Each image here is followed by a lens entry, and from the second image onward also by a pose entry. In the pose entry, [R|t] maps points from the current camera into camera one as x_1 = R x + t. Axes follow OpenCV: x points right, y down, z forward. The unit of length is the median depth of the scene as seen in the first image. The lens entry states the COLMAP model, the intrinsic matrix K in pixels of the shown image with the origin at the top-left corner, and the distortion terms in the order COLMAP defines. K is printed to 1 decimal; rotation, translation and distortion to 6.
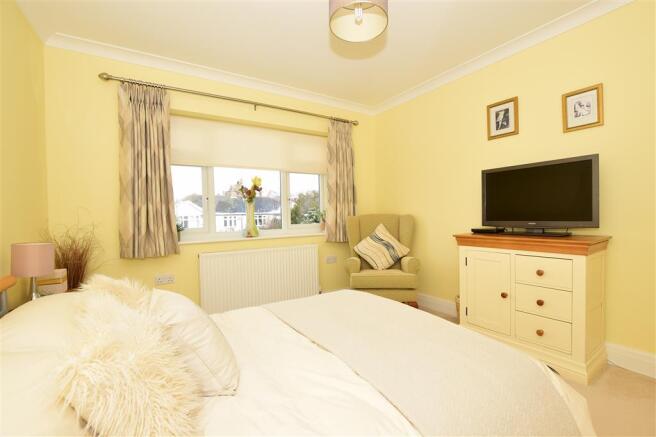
lens RADIAL K [[296.1, 0, 329.9], [0, 296.1, 220.9], [0, 0, 1]] dist [-0.027825, 0.000373]
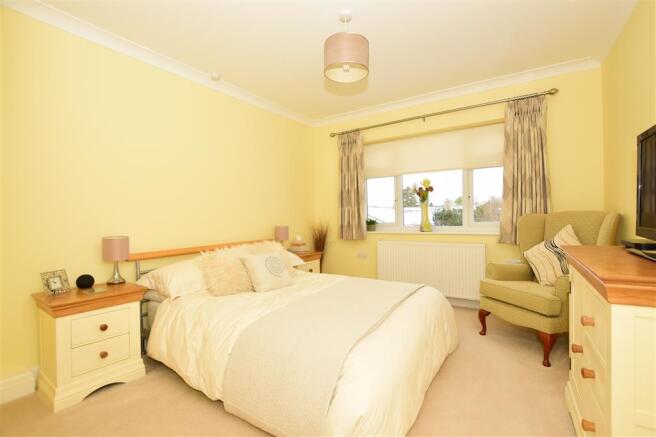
lens RADIAL K [[289.4, 0, 329.7], [0, 289.4, 220.2], [0, 0, 1]] dist [-0.035260, 0.005927]
pose [[0.401855, 0.023610, -0.915399, 0.608381], [-0.007288, 0.999718, 0.022586, -0.013626], [0.915675, -0.002405, 0.401913, 0.204115]]
